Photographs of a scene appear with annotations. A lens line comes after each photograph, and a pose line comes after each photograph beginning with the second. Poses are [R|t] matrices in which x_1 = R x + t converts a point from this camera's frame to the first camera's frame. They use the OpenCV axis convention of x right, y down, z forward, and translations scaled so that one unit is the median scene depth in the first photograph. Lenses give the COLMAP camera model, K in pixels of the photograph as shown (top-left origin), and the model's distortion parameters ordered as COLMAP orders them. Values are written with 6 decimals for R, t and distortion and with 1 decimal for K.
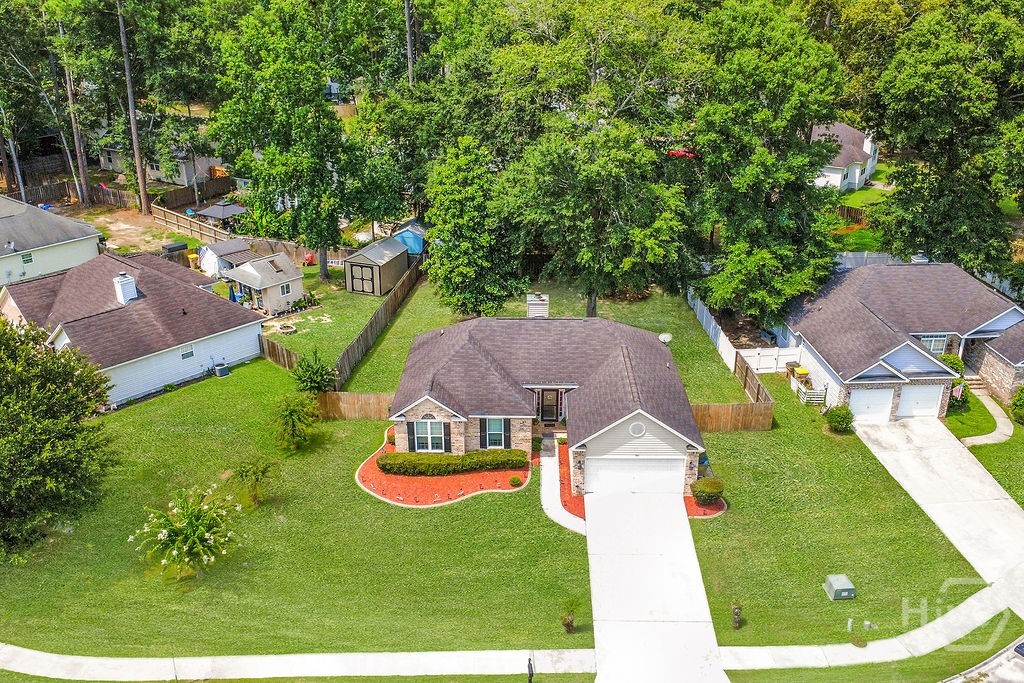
lens RADIAL K [[887.4, 0, 507.2], [0, 887.4, 337.2], [0, 0, 1]] dist [0.001401, -0.004388]
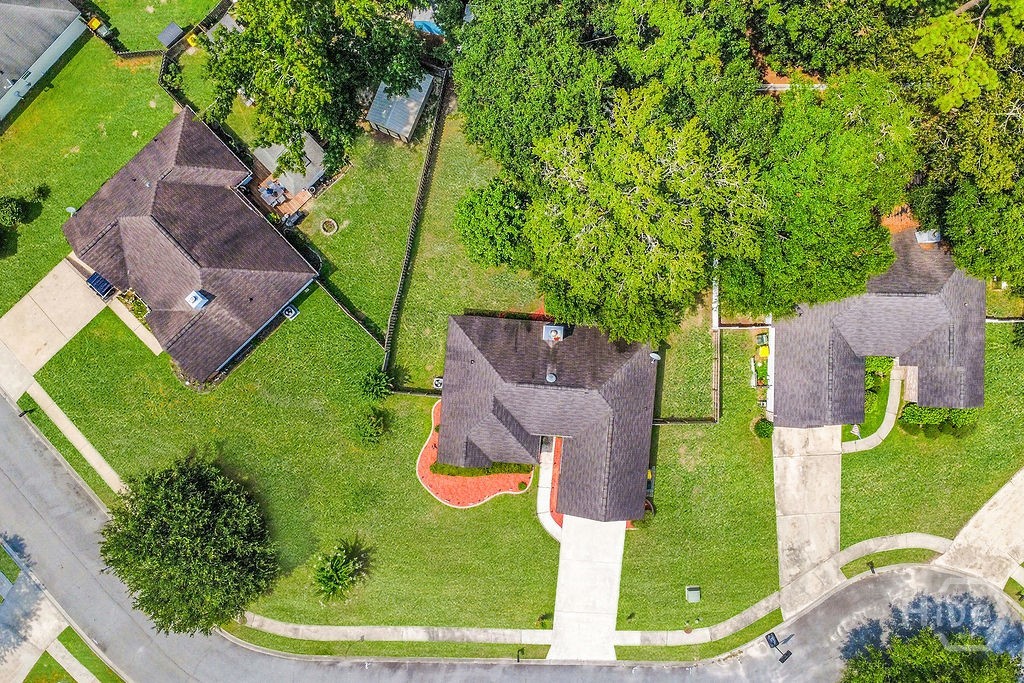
lens RADIAL K [[887.4, 0, 507.2], [0, 887.4, 337.2], [0, 0, 1]] dist [0.001401, -0.004388]
pose [[0.998295, 0.058055, 0.006123, -0.037160], [-0.028300, 0.389544, 0.920573, -1.229034], [0.051059, -0.919176, 0.390522, 0.585470]]
